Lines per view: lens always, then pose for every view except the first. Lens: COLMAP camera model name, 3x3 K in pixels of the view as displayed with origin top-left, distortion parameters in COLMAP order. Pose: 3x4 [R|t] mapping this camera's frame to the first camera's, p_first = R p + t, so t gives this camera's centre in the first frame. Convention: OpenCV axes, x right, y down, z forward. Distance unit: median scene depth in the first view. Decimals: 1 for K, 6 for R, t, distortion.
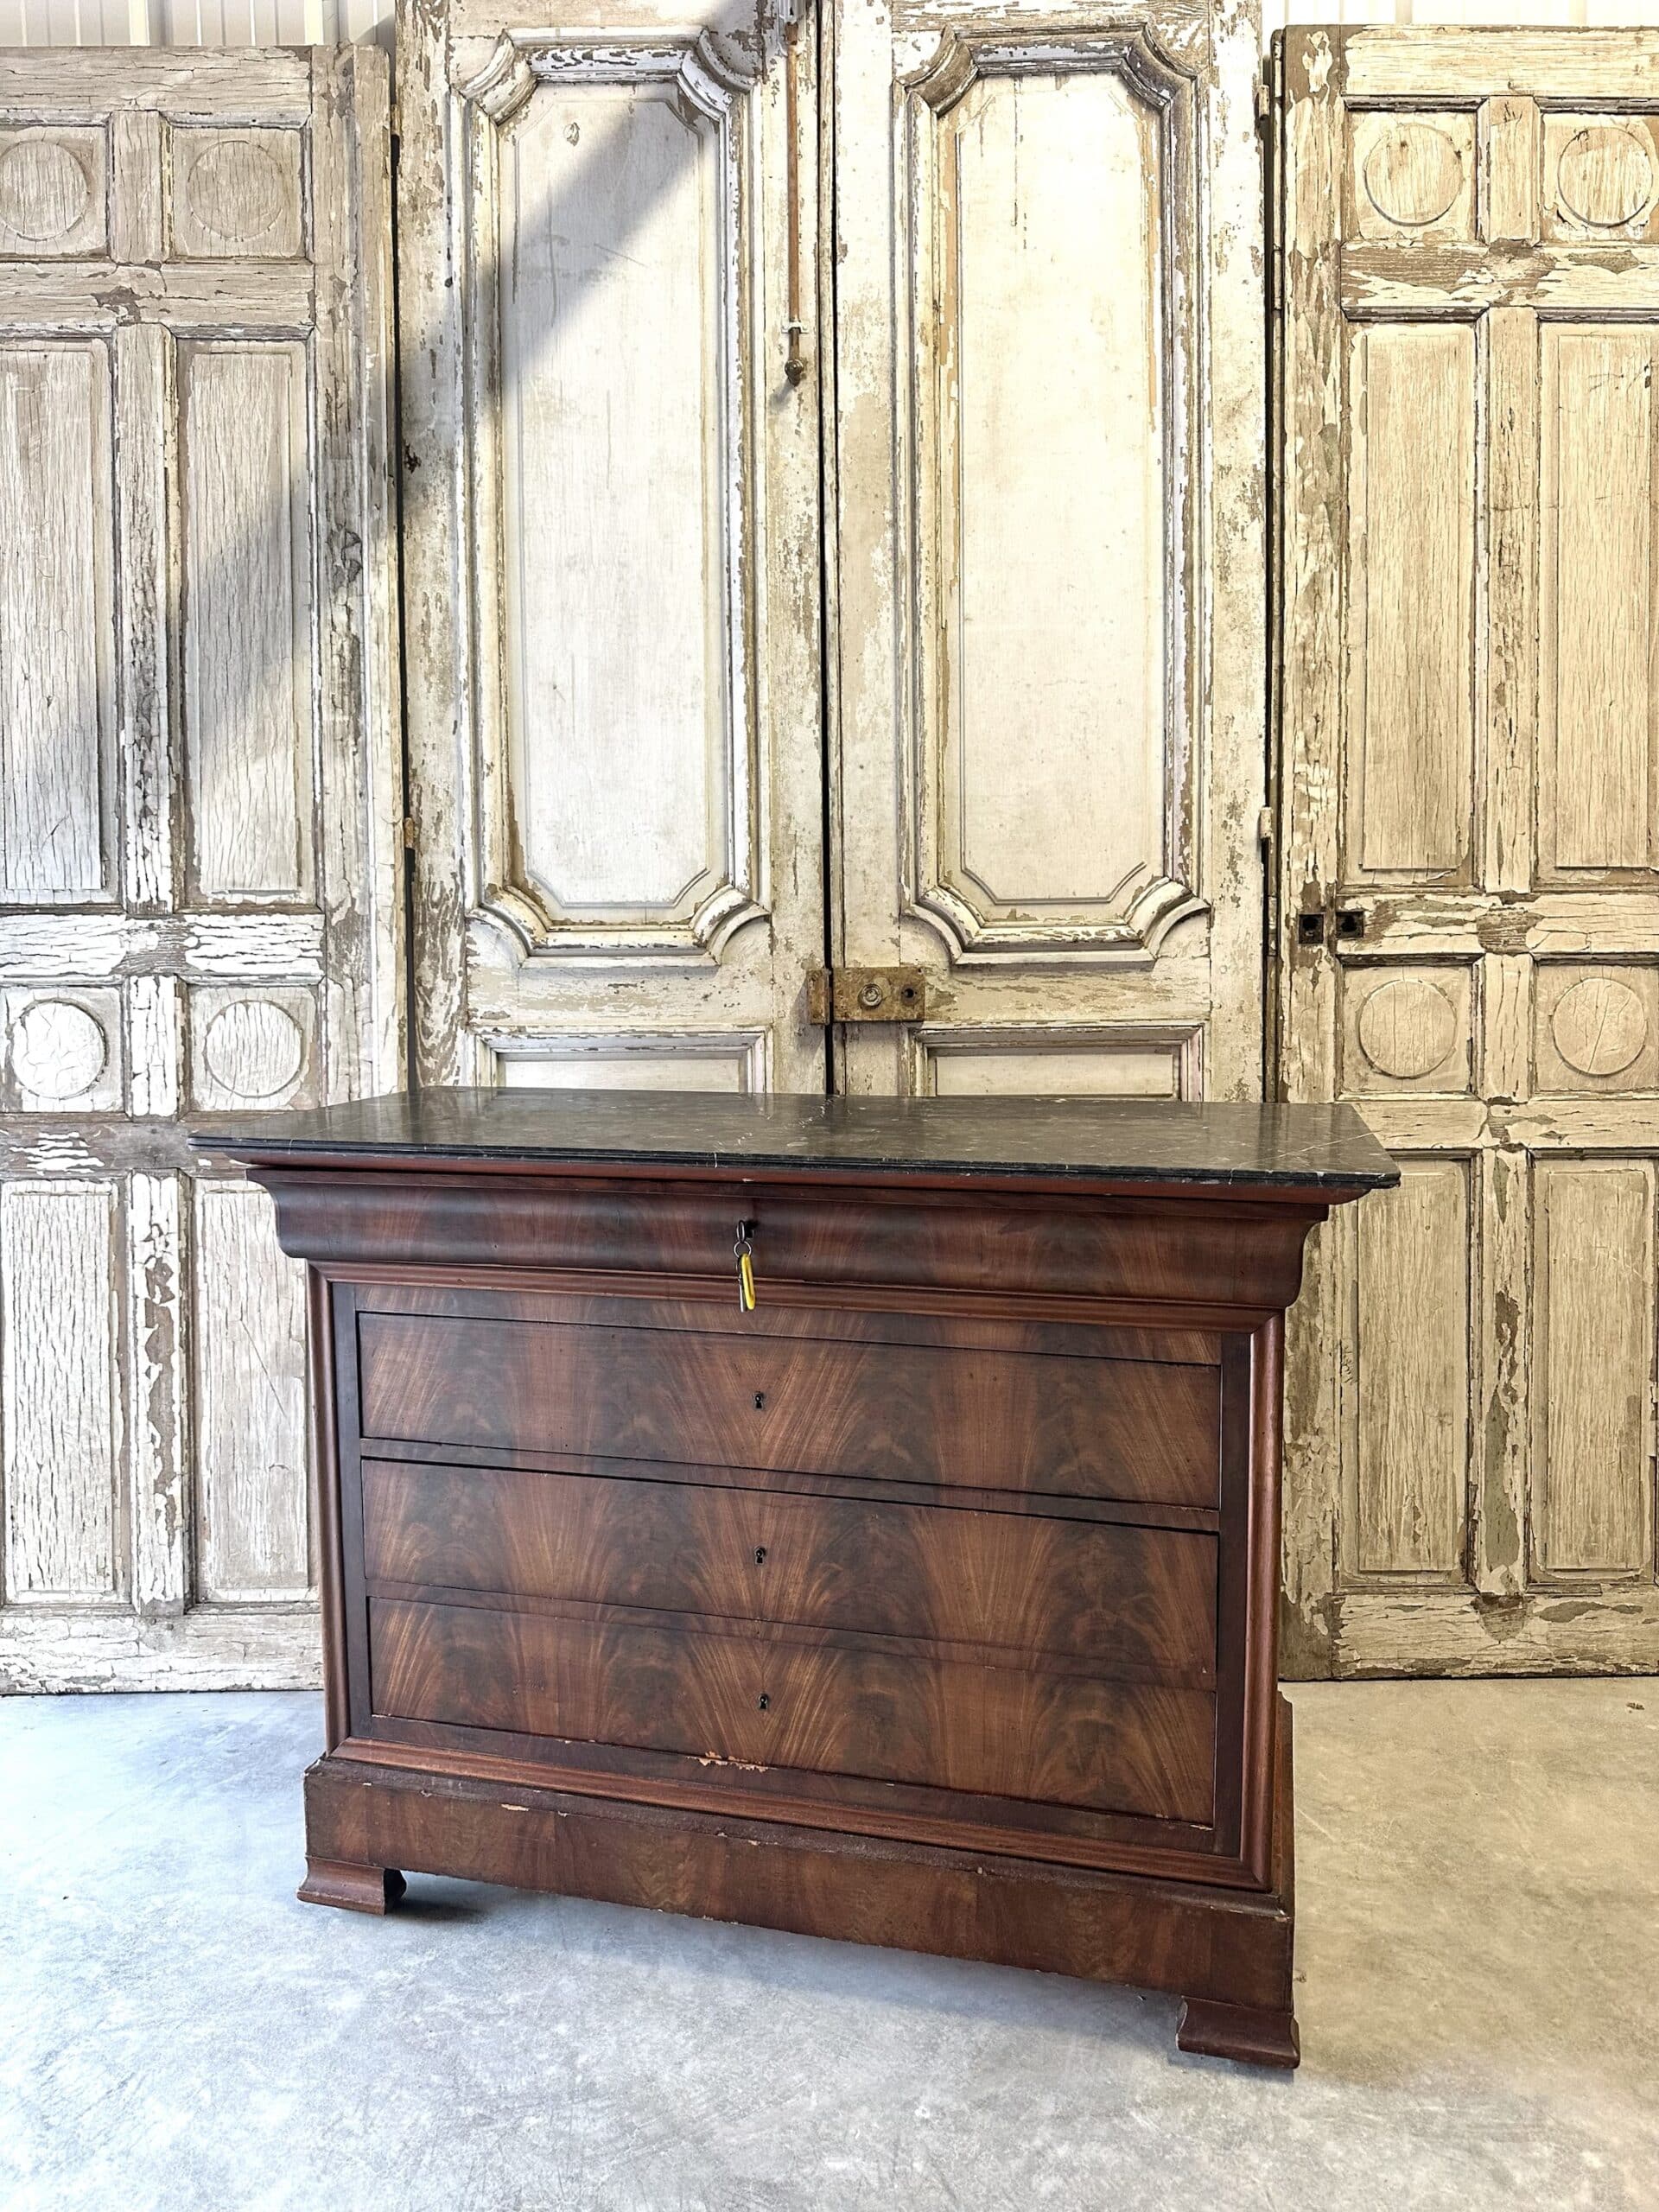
lens RADIAL K [[1588.1, 0, 820.5], [0, 1588.1, 1095.3], [0, 0, 1]] dist [0.043323, -0.056327]
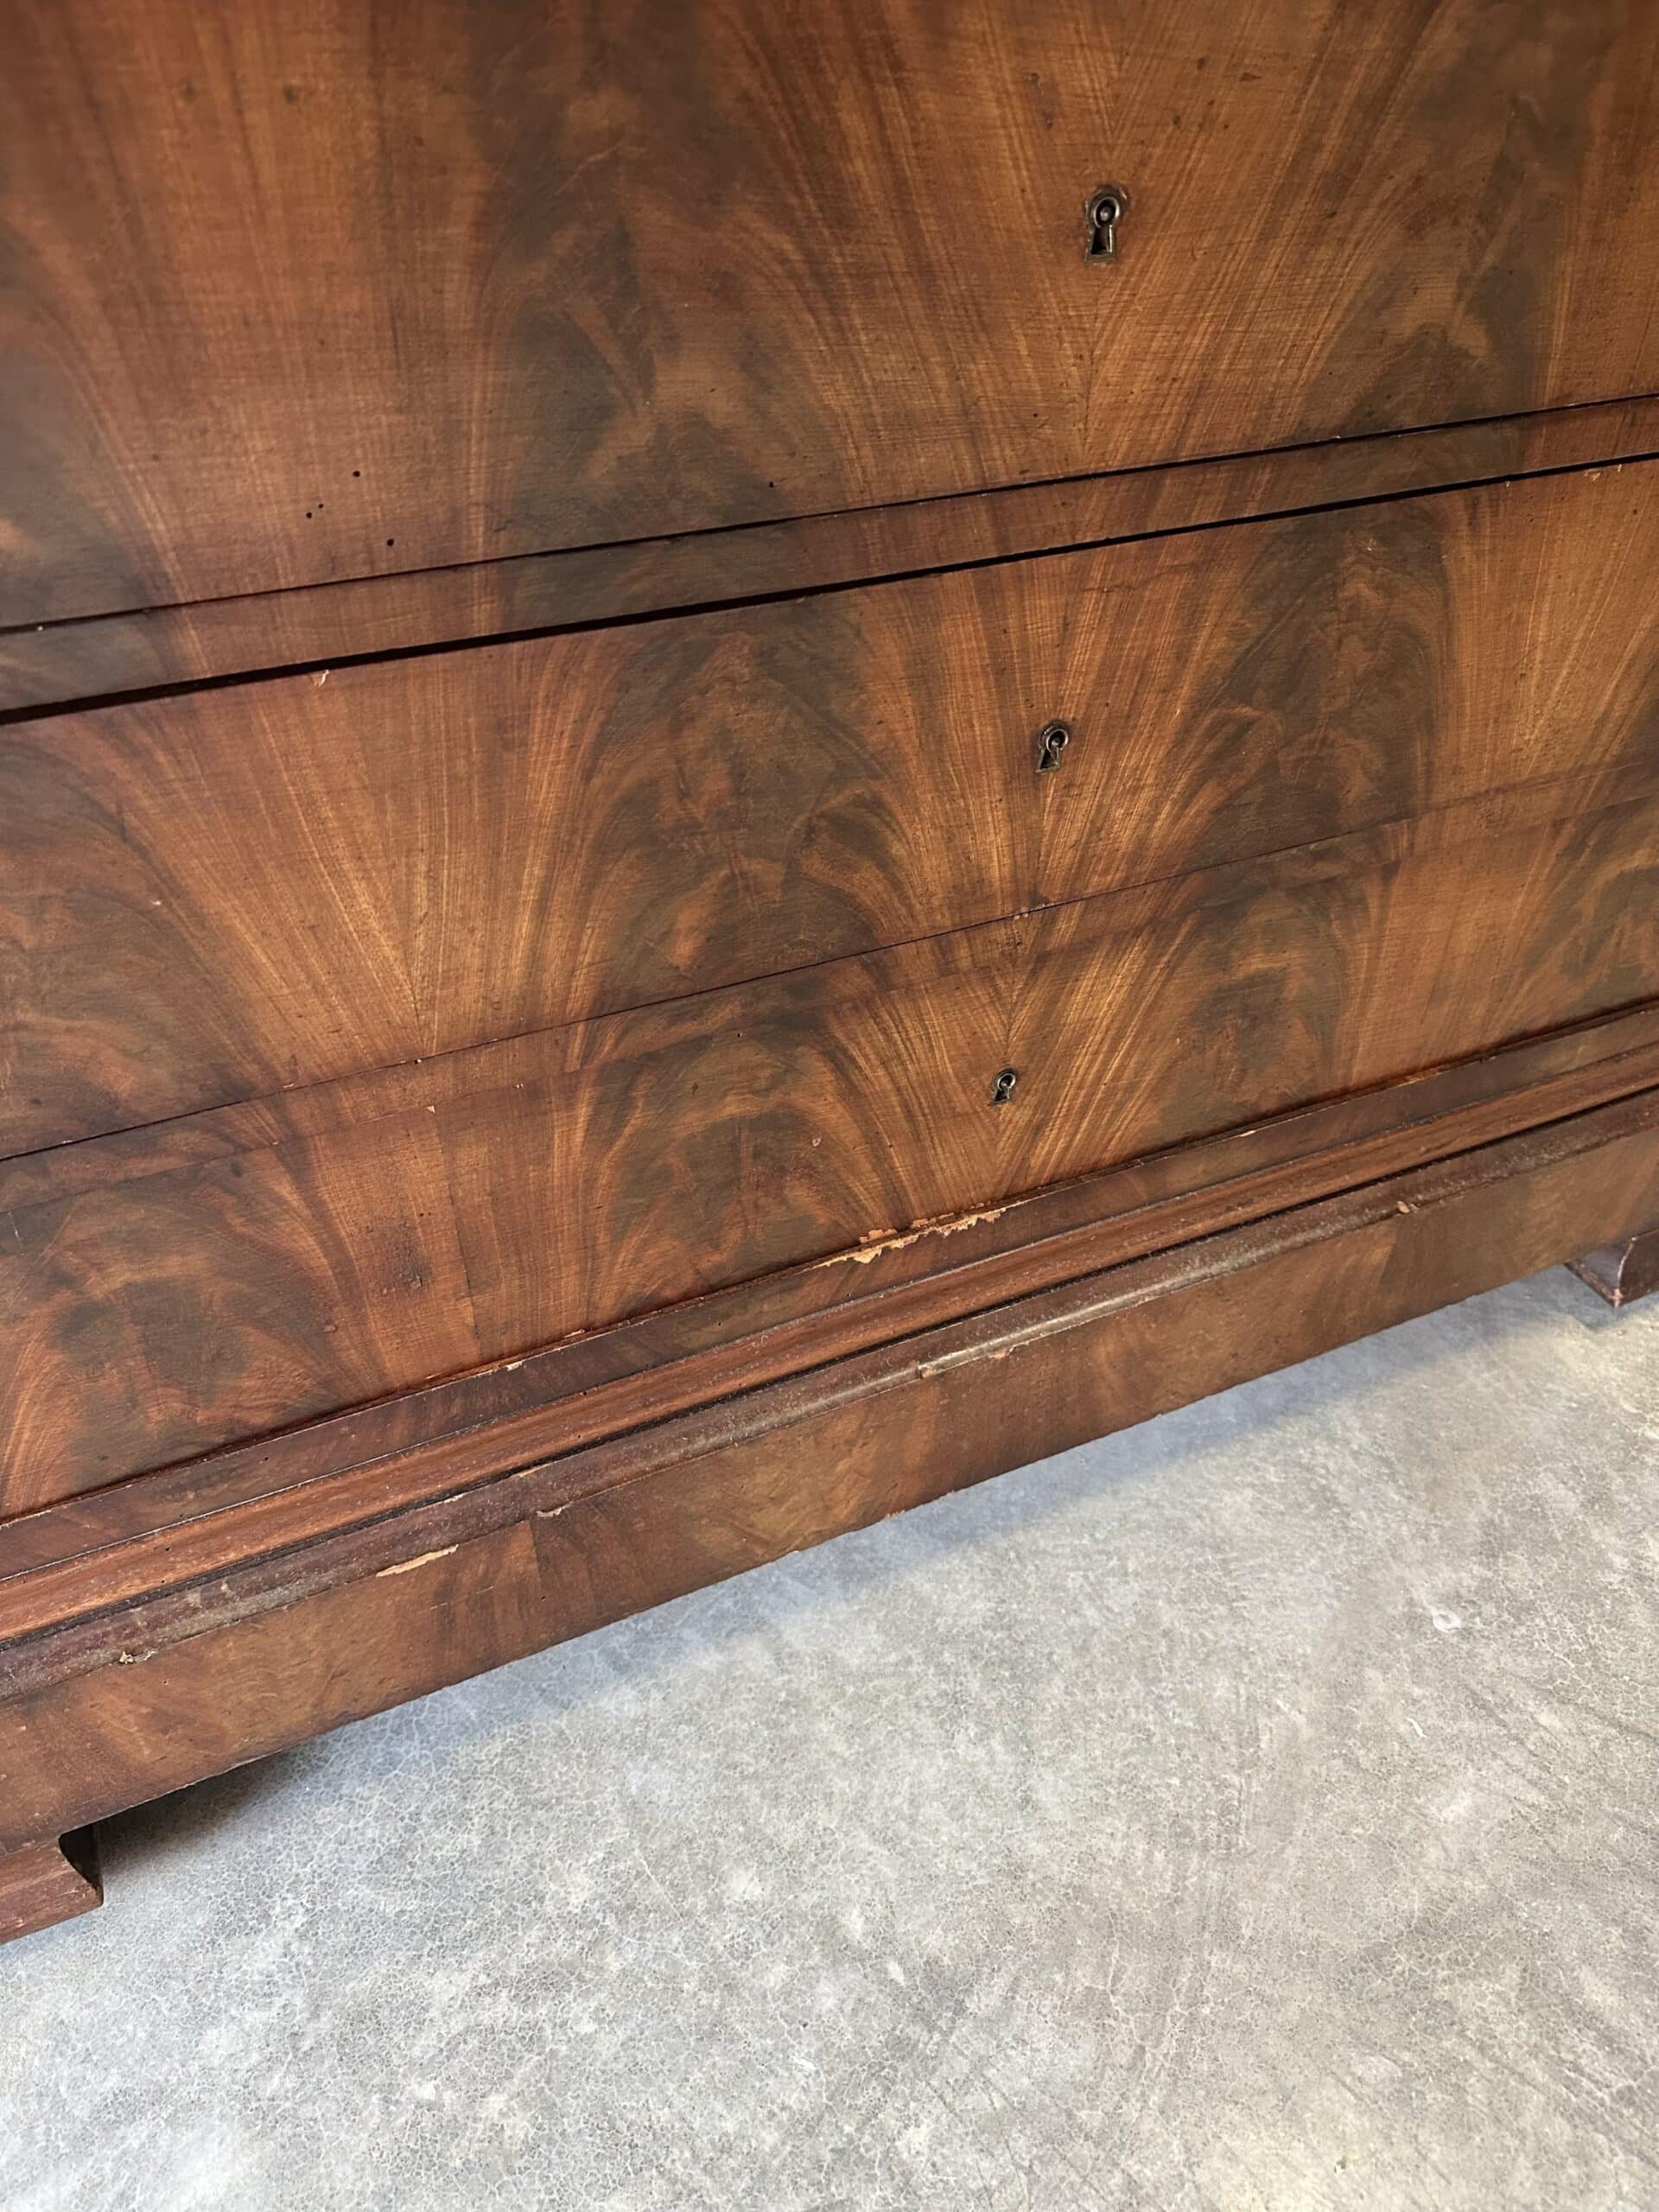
lens RADIAL K [[1588.1, 0, 835.3], [0, 1588.1, 1112.9], [0, 0, 1]] dist [0.043323, -0.056327]
pose [[0.765402, -0.389434, 0.512349, -0.268225], [0.044222, 0.826071, 0.561829, 0.151850], [-0.642032, -0.407367, 0.649497, 0.737482]]
